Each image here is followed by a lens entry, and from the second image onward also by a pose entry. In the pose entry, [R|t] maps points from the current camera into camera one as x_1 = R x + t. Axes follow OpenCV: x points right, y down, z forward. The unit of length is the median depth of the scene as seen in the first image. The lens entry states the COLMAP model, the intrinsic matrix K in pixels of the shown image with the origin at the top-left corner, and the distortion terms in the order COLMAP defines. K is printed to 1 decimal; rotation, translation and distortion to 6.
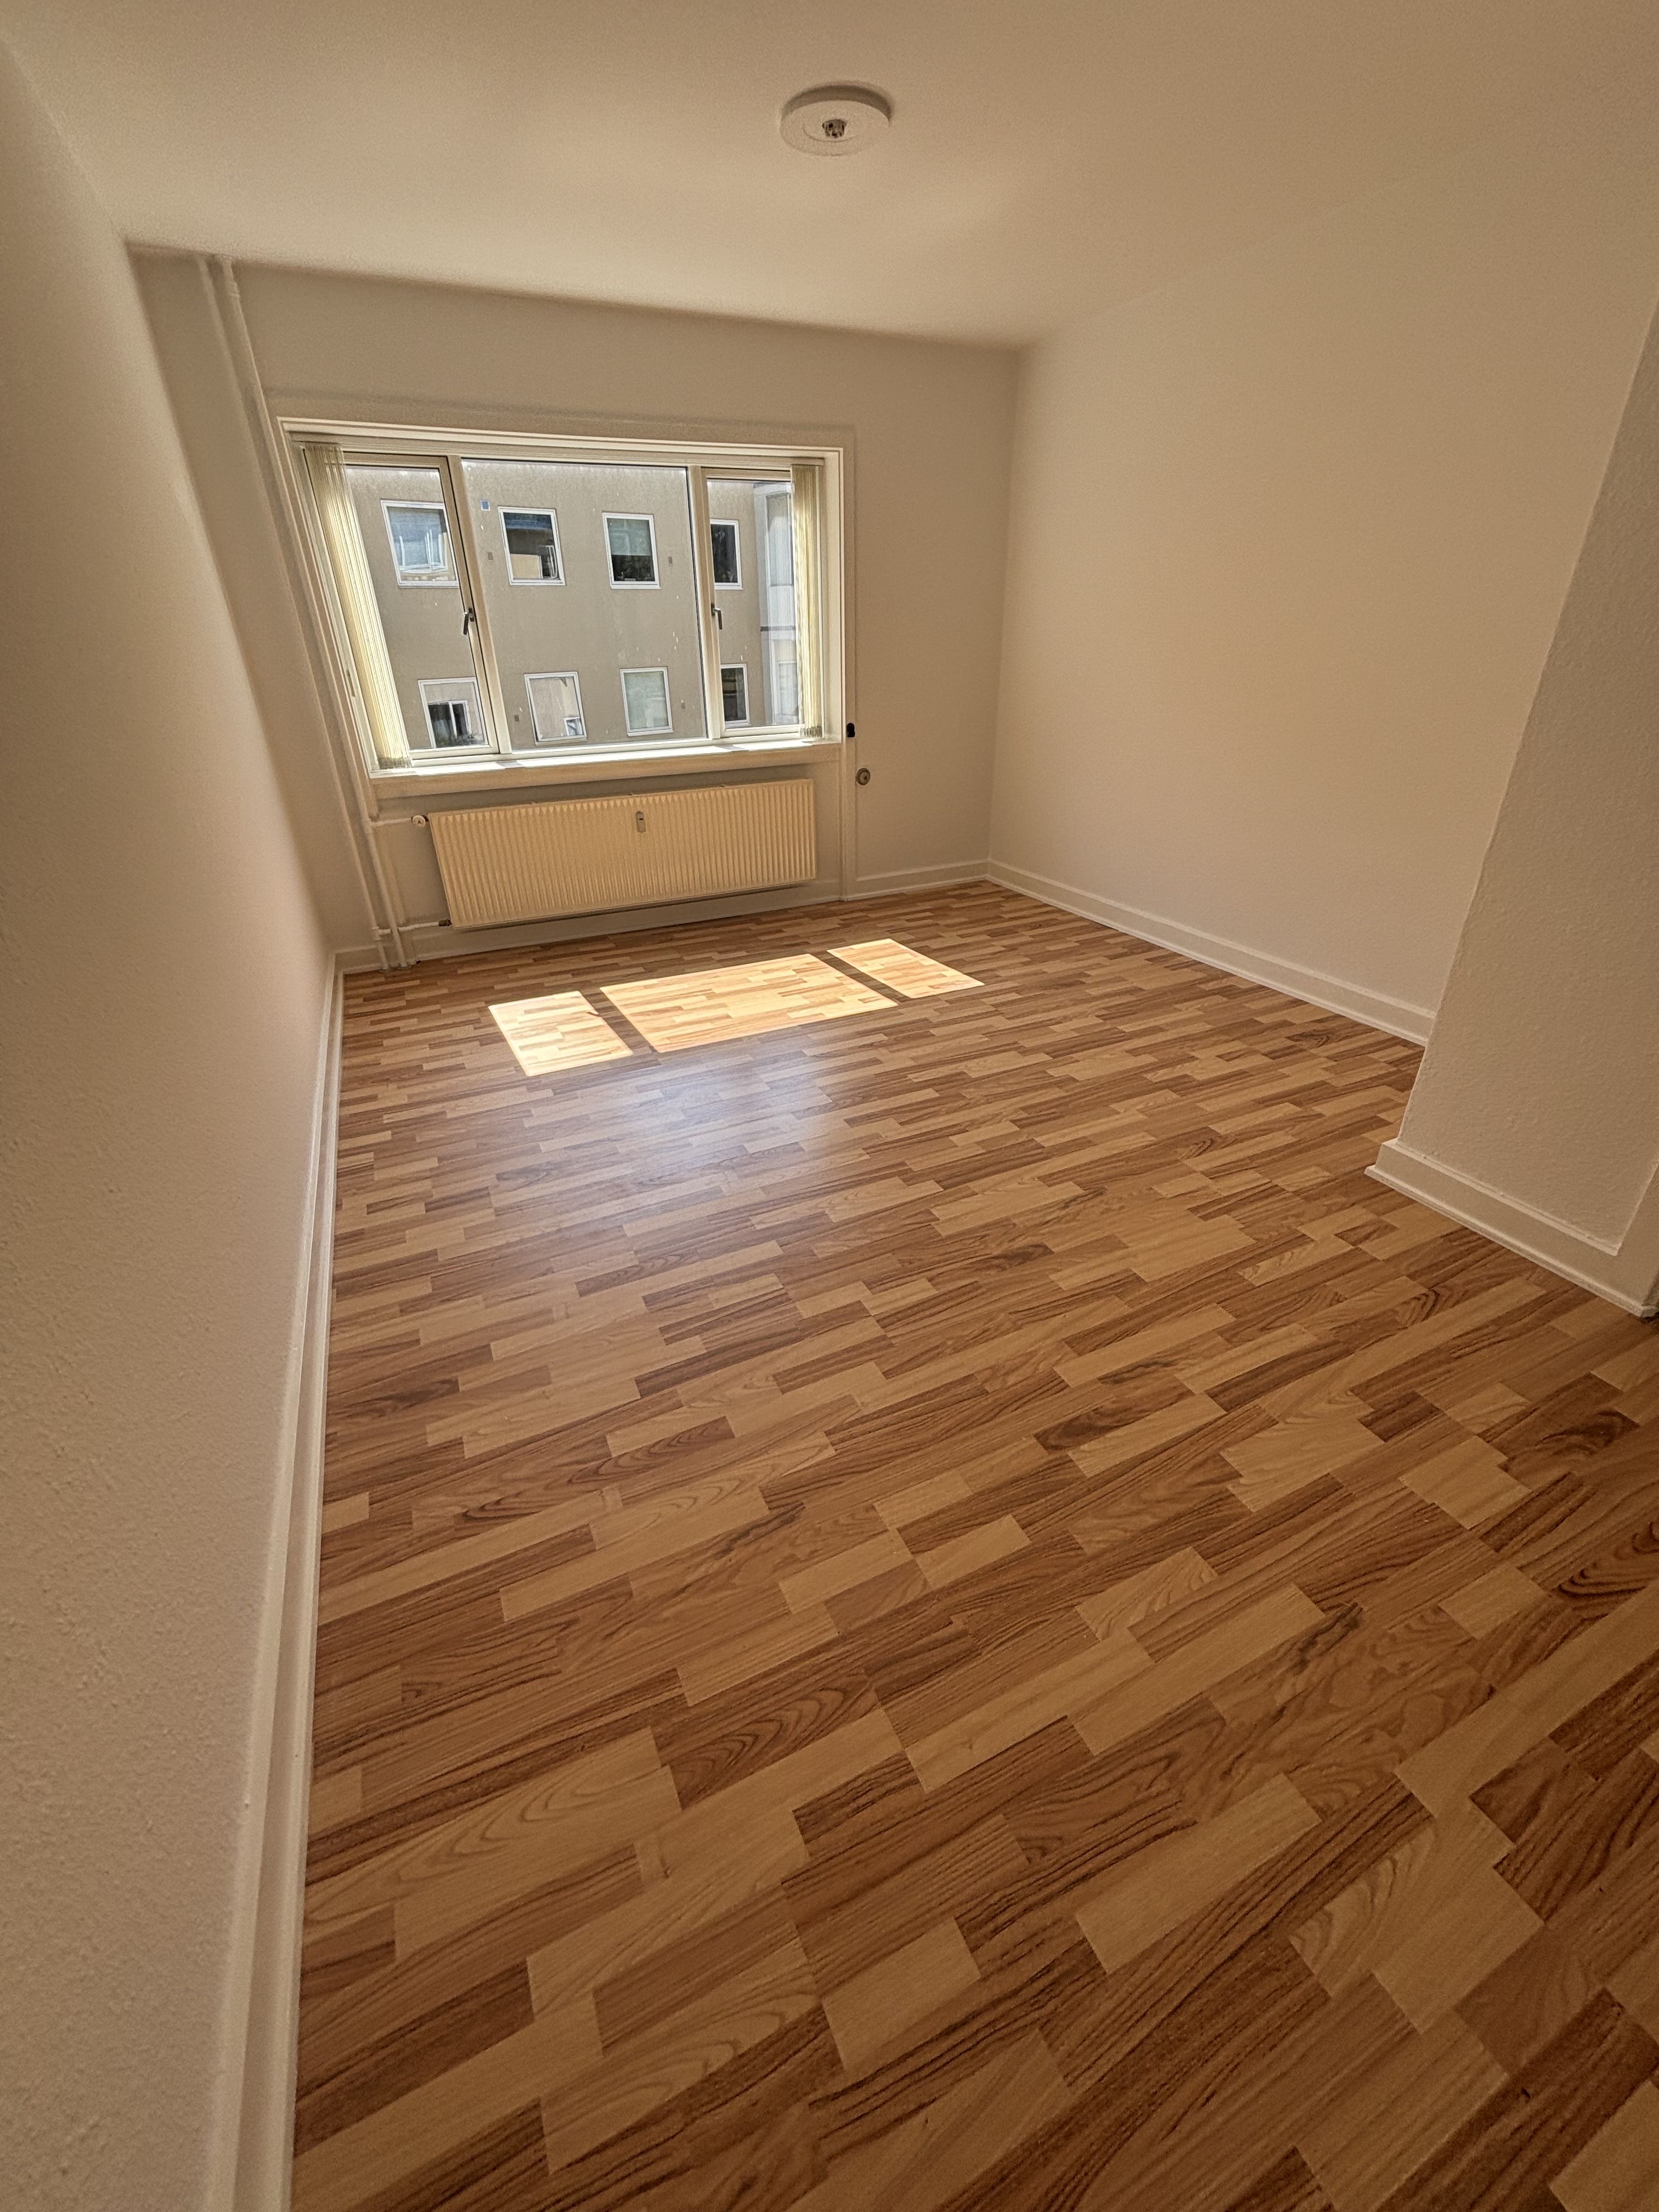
lens RADIAL K [[899.8, 0, 829.9], [0, 899.8, 1103.8], [0, 0, 1]] dist [0.009162, -0.001864]
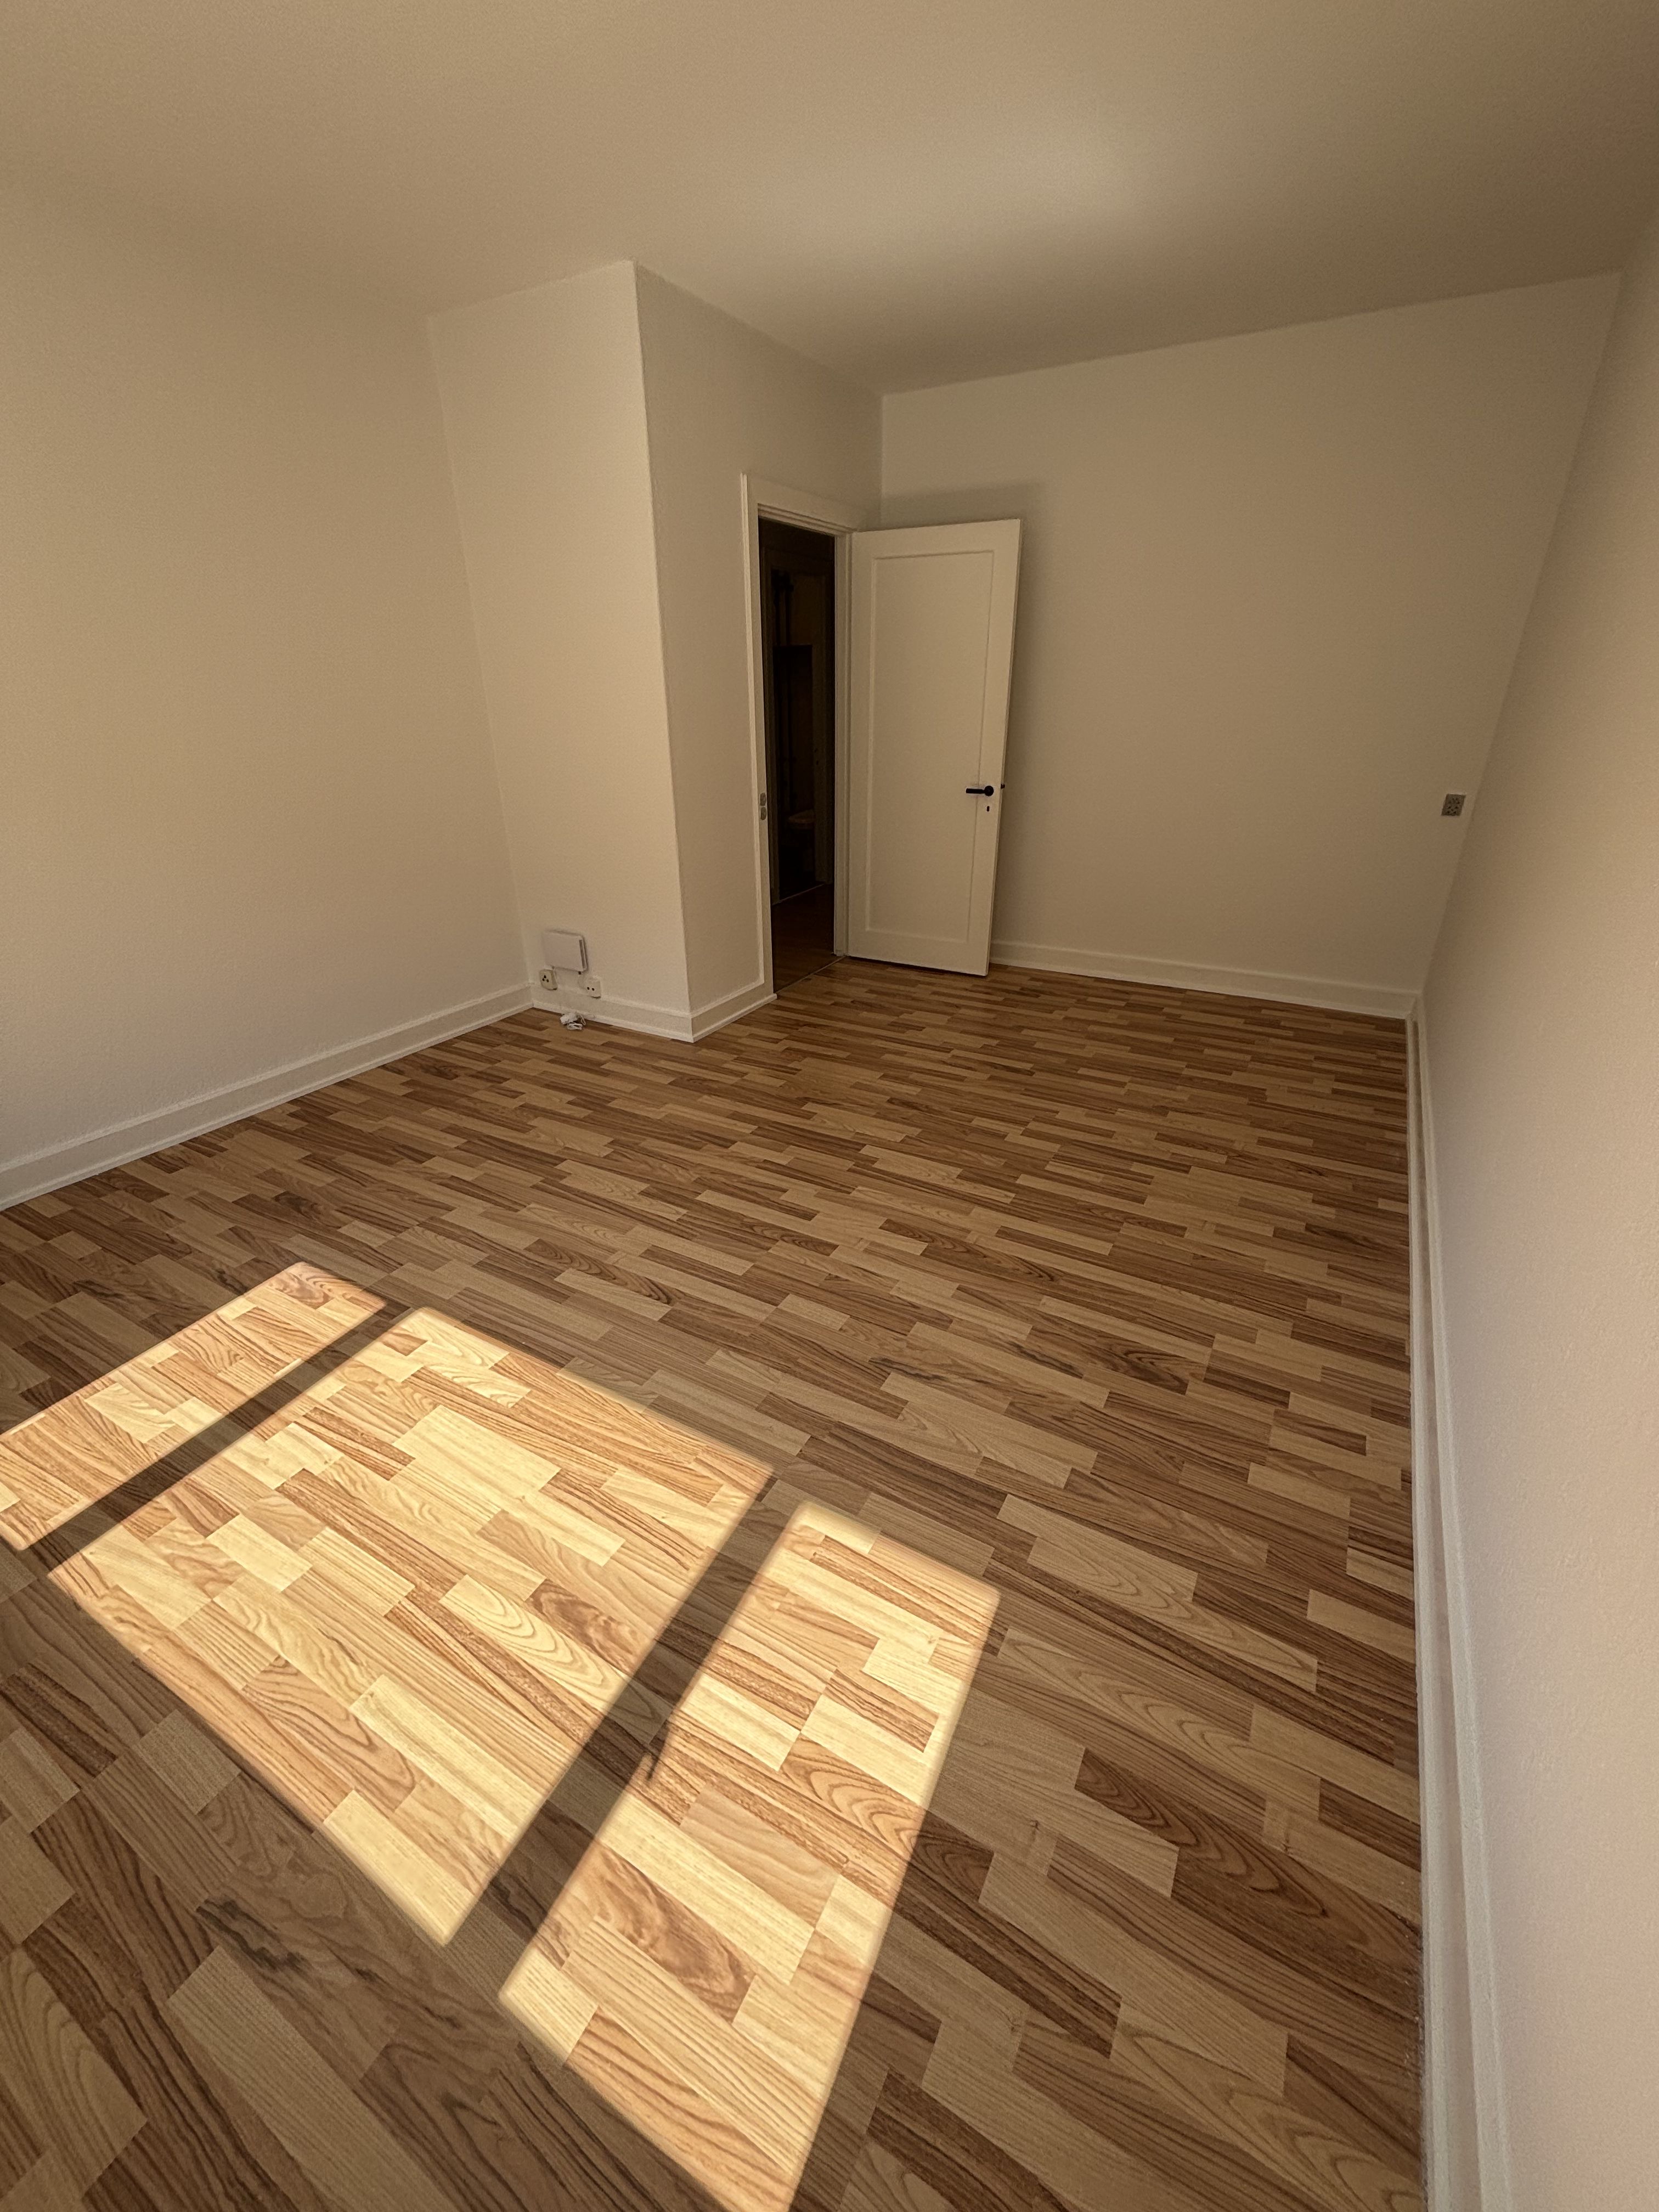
lens RADIAL K [[899.8, 0, 829.3], [0, 899.8, 1106.5], [0, 0, 1]] dist [0.009162, -0.001864]
pose [[-0.576880, -0.322398, 0.750512, -0.565583], [0.401004, 0.688689, 0.604072, -0.531338], [-0.711622, 0.649436, -0.268008, 1.039056]]
